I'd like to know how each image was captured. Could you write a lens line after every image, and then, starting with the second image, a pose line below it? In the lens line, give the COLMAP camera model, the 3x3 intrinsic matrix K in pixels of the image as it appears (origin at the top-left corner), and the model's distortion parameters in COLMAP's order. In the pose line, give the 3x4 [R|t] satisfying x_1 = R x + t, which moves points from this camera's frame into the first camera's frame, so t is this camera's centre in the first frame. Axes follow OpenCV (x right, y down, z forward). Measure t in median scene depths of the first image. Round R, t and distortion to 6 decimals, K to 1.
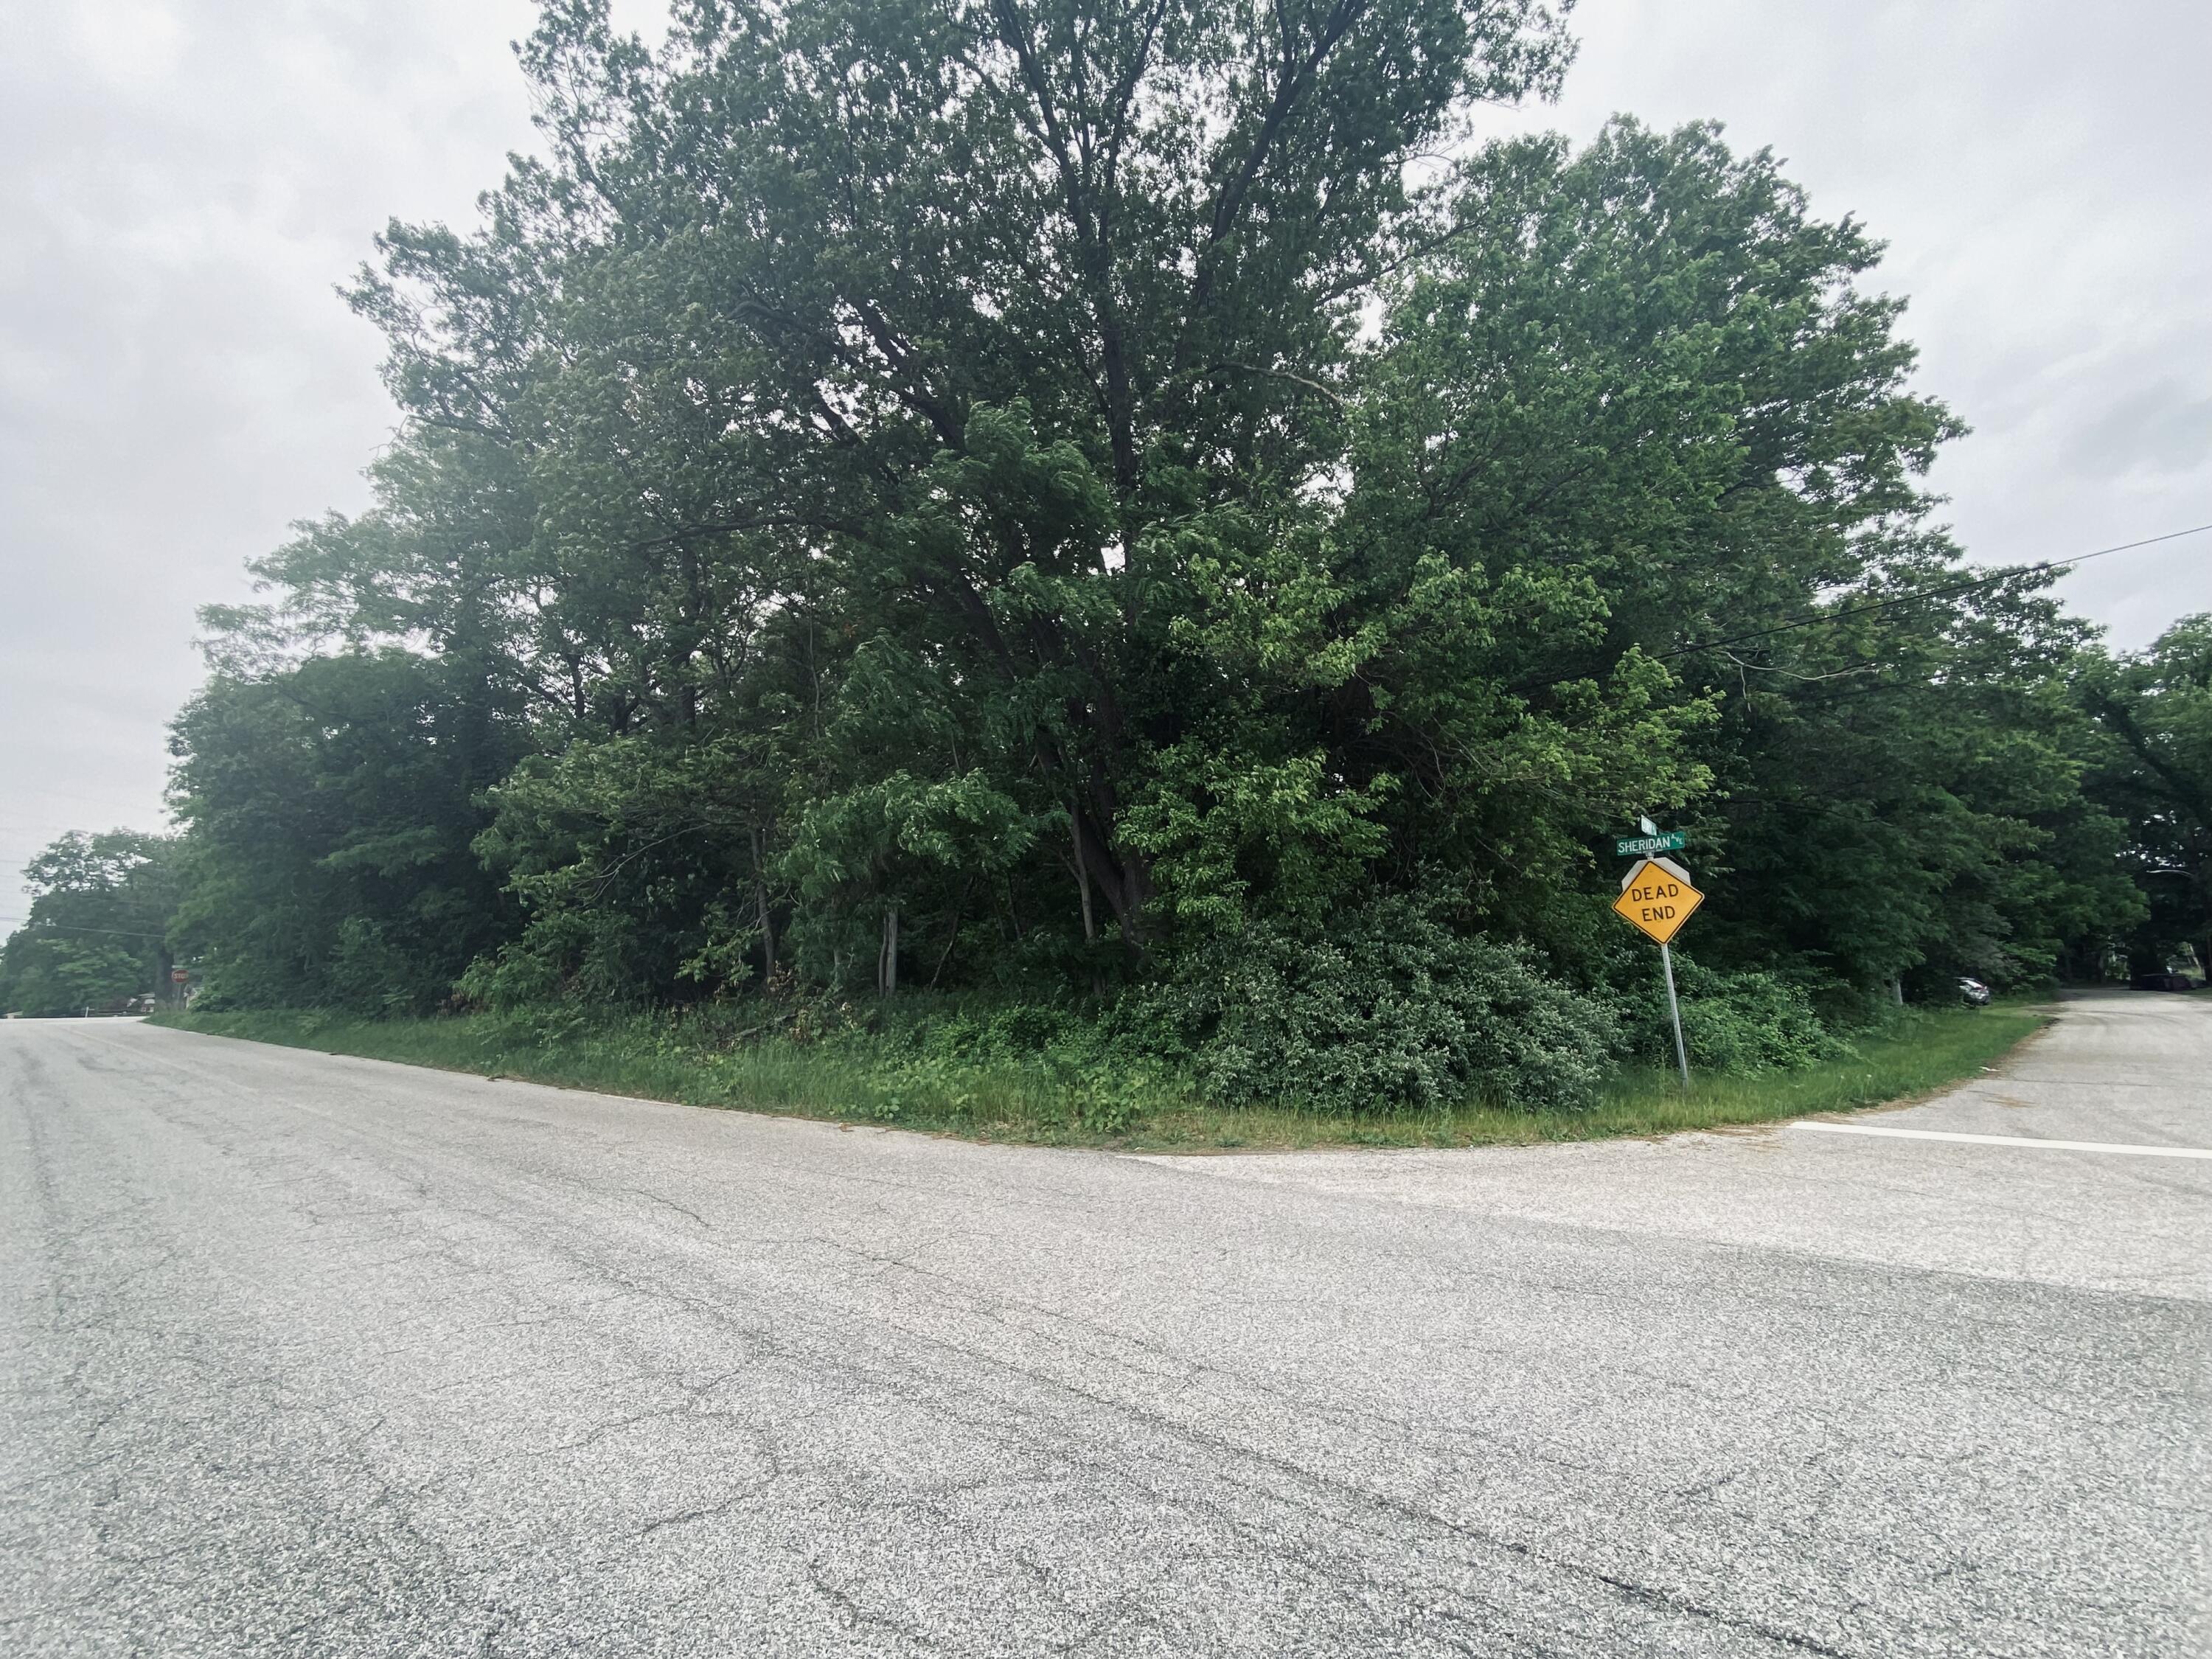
lens RADIAL K [[964.3, 0, 1110.7], [0, 964.3, 818.2], [0, 0, 1]] dist [-0.026368, -0.000145]
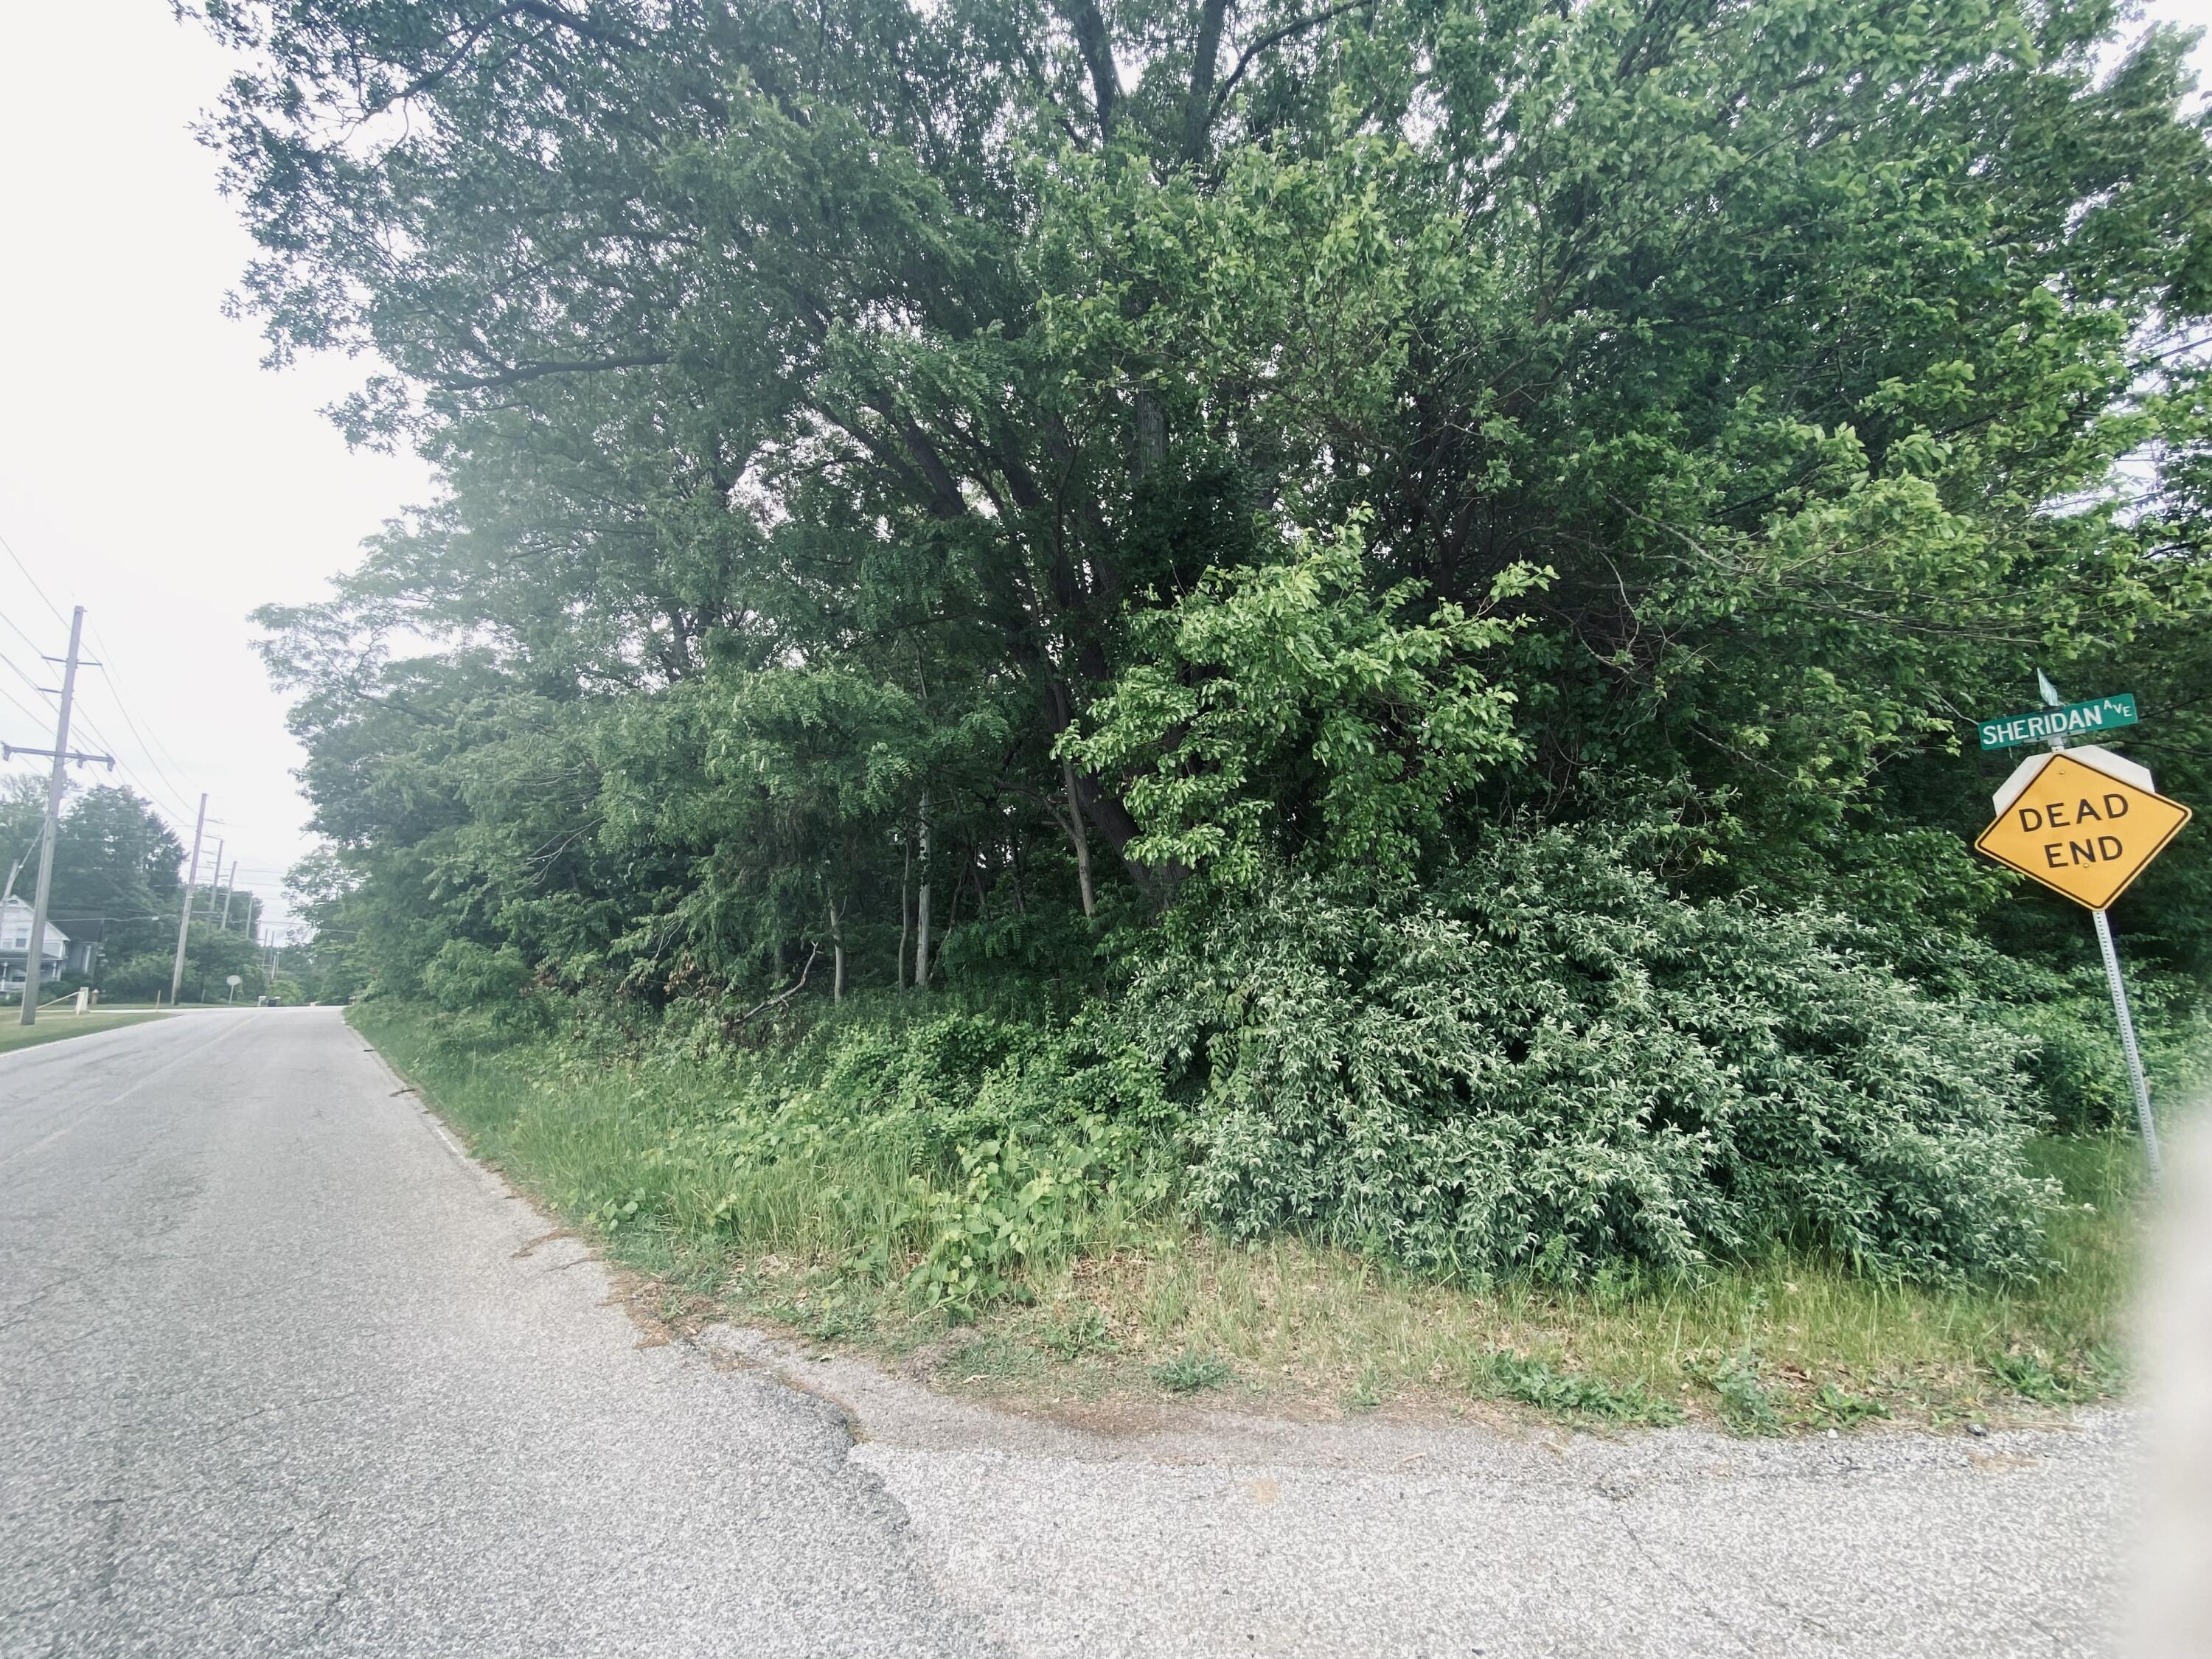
lens RADIAL K [[887.6, 0, 1095.2], [0, 887.6, 840.9], [0, 0, 1]] dist [-0.012366, -0.000298]
pose [[0.988088, -0.026884, -0.151521, 0.119503], [0.031468, 0.999114, 0.027937, 0.072365], [0.150635, -0.032373, 0.988059, 0.501877]]
